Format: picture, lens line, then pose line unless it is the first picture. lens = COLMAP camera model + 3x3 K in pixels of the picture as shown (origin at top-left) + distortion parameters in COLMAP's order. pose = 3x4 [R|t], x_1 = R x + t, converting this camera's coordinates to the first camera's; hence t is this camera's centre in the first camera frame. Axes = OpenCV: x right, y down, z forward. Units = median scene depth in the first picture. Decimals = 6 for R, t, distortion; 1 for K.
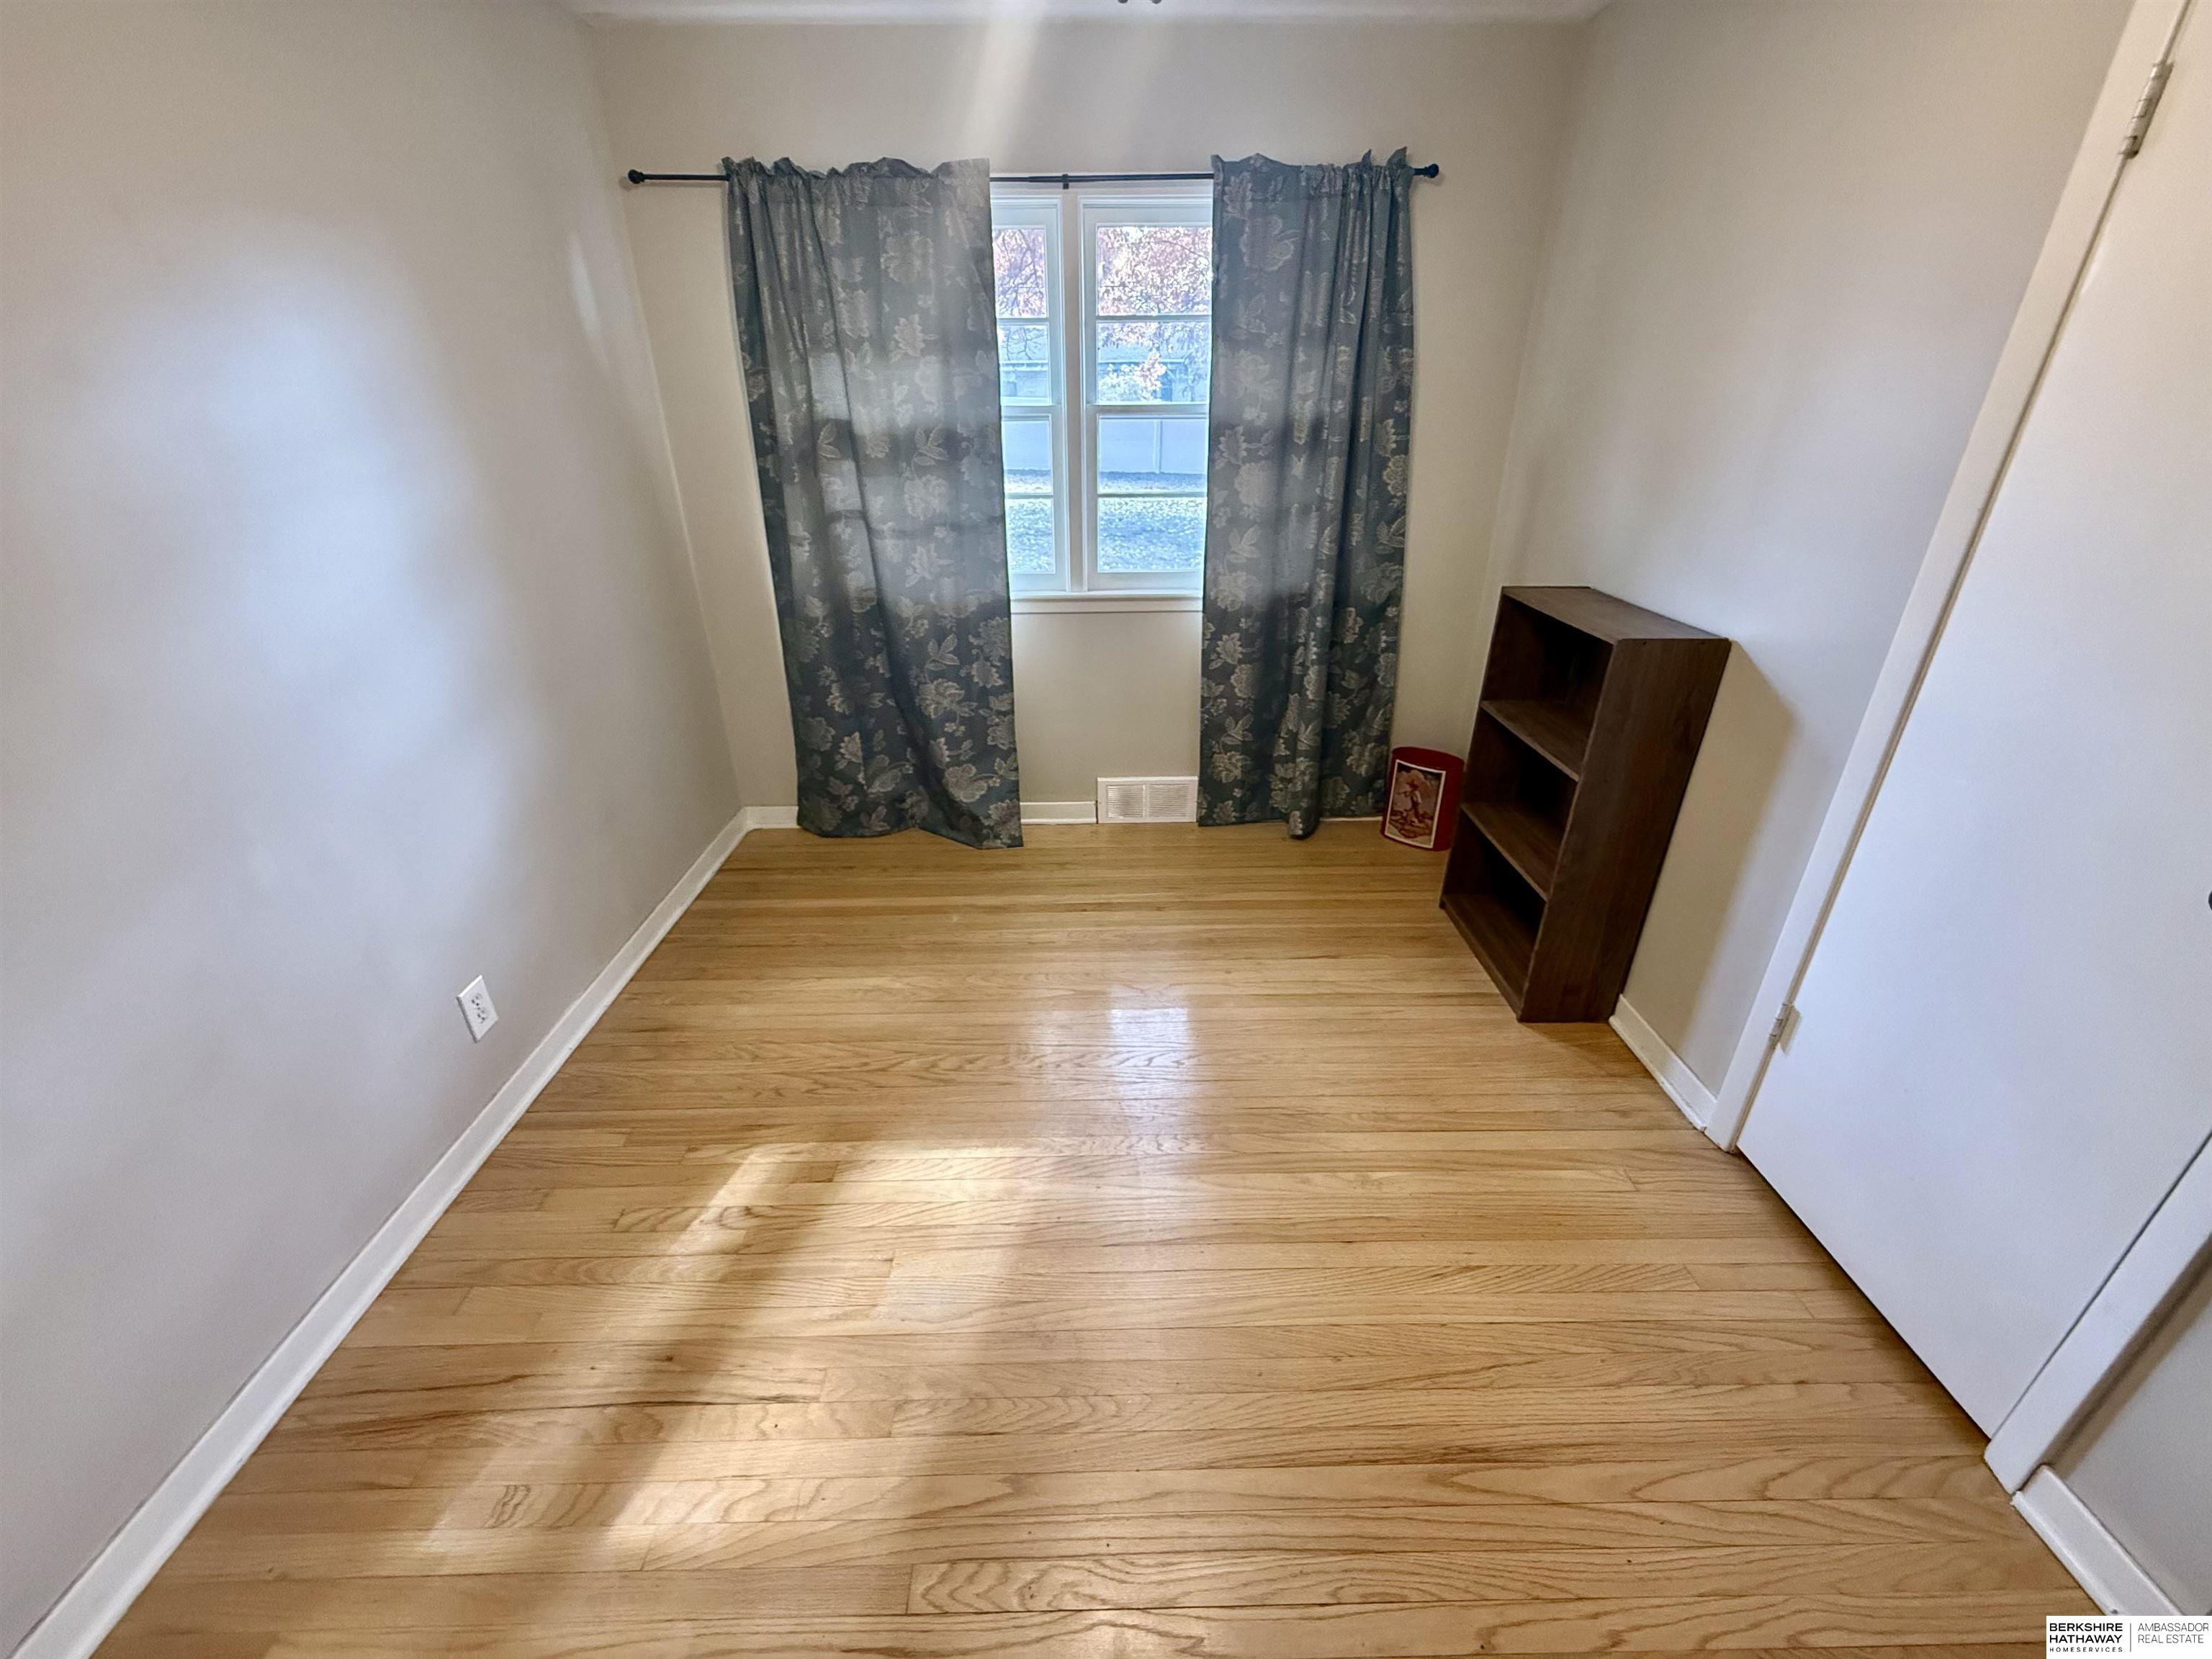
lens RADIAL K [[878.0, 0, 1102.6], [0, 878.0, 831.4], [0, 0, 1]] dist [0.000468, -0.000705]
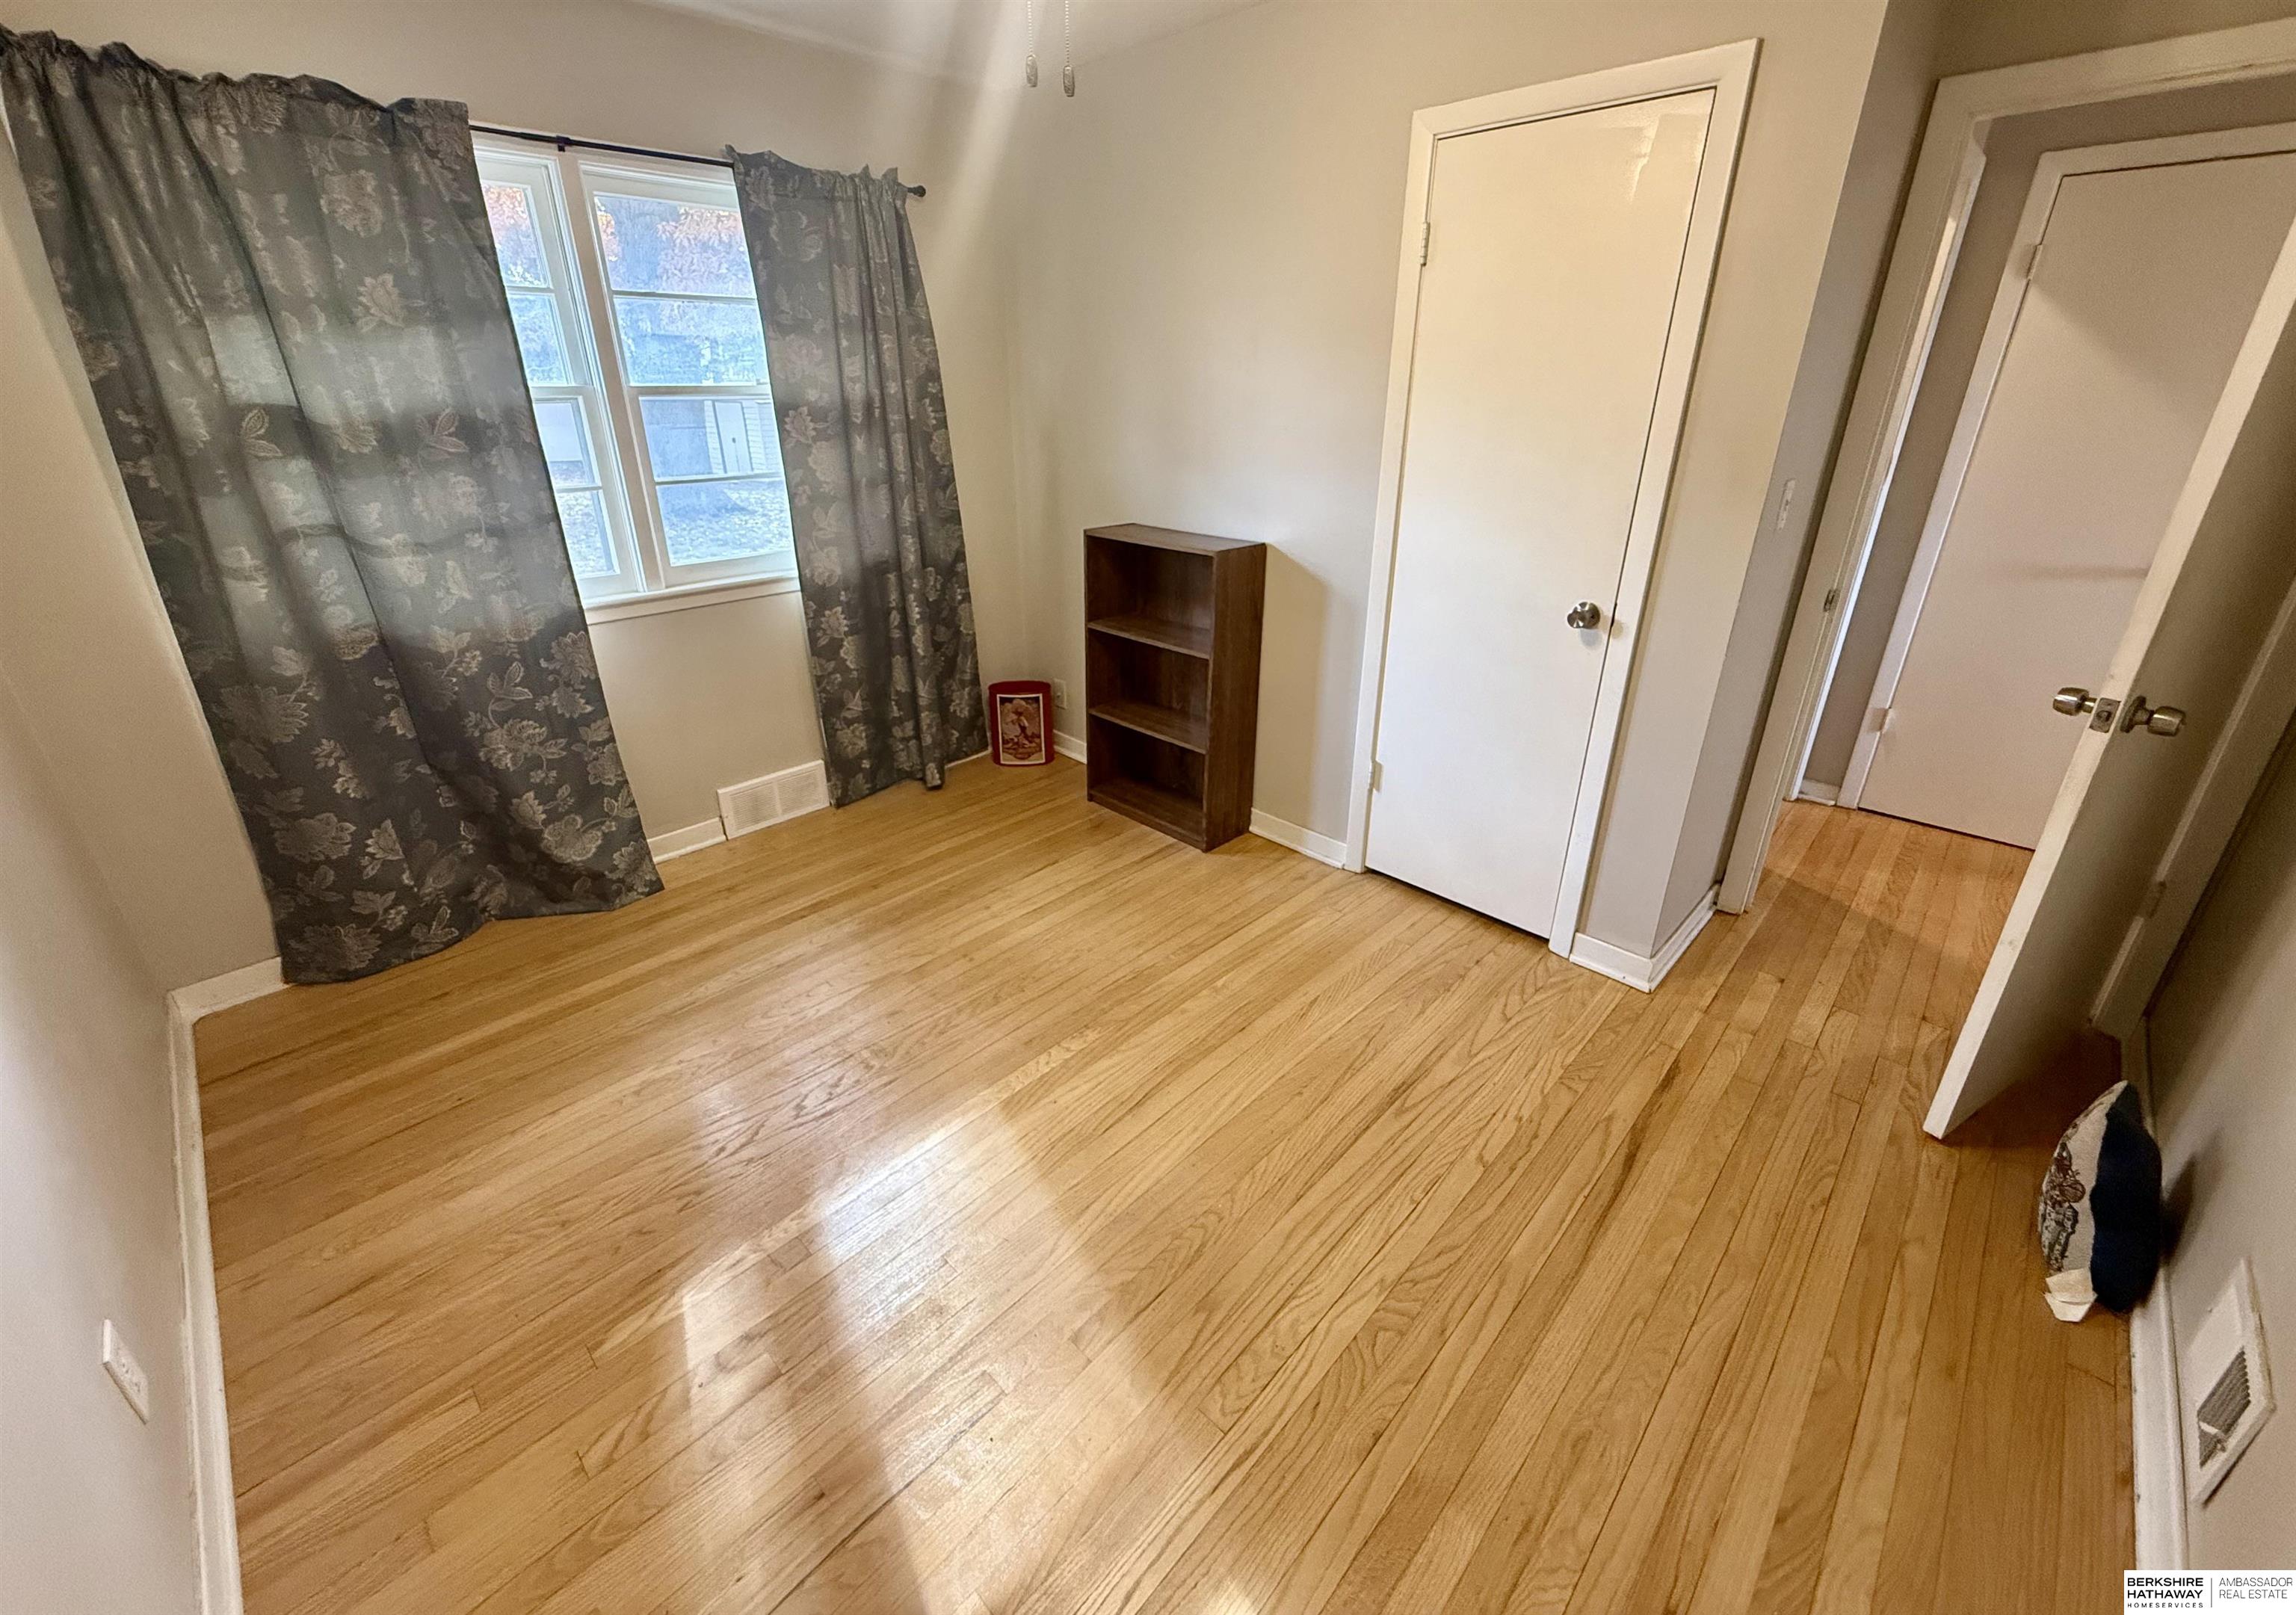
lens RADIAL K [[913.5, 0, 1142.3], [0, 913.5, 758.0], [0, 0, 1]] dist [-0.000766, 0.000158]
pose [[0.710614, -0.263074, 0.652549, -0.344877], [0.302694, 0.951557, 0.053990, -0.013061], [-0.635141, 0.159157, 0.755821, 0.017174]]
